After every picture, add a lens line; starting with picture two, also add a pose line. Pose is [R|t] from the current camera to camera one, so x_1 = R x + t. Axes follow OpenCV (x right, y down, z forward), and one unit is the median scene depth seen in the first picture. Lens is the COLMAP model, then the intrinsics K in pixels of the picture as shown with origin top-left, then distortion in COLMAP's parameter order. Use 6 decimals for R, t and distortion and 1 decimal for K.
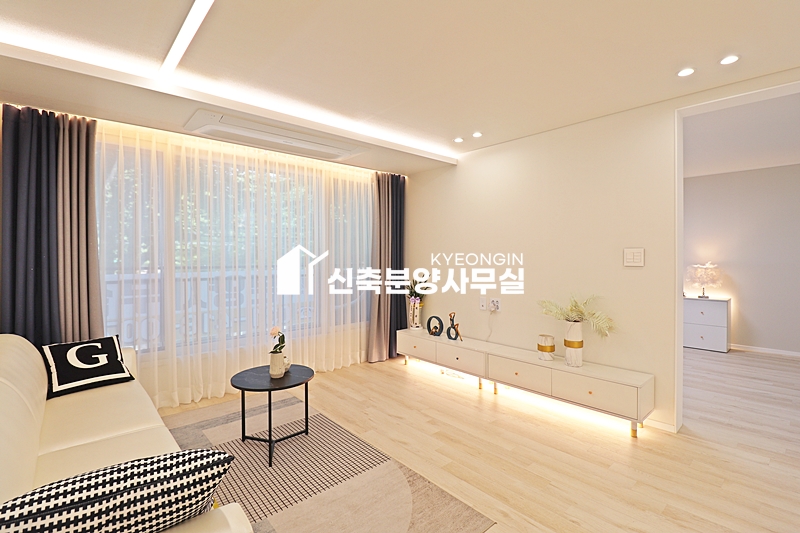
lens RADIAL K [[376.6, 0, 403.6], [0, 376.6, 258.2], [0, 0, 1]] dist [-0.003396, -0.013342]
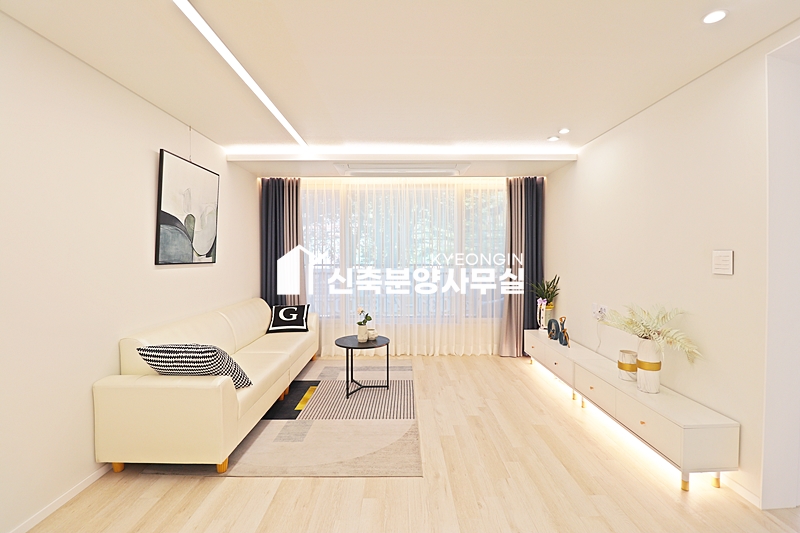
lens RADIAL K [[371.7, 0, 399.7], [0, 371.7, 259.5], [0, 0, 1]] dist [-0.000722, -0.012174]
pose [[0.748280, 0.008338, -0.663330, 0.620181], [-0.002481, 0.999949, 0.009771, -0.013750], [0.663378, -0.005665, 0.748263, 0.022707]]
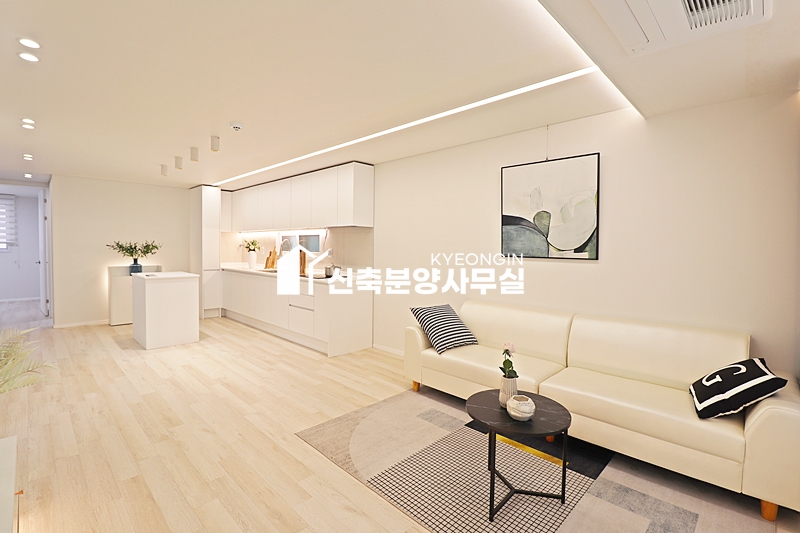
lens RADIAL K [[371.7, 0, 399.7], [0, 371.7, 259.5], [0, 0, 1]] dist [-0.000722, -0.012174]
pose [[-0.998206, -0.005013, -0.059669, -0.047226], [-0.007290, 0.999251, 0.038012, -0.024896], [0.059434, 0.038379, -0.997494, 1.531564]]
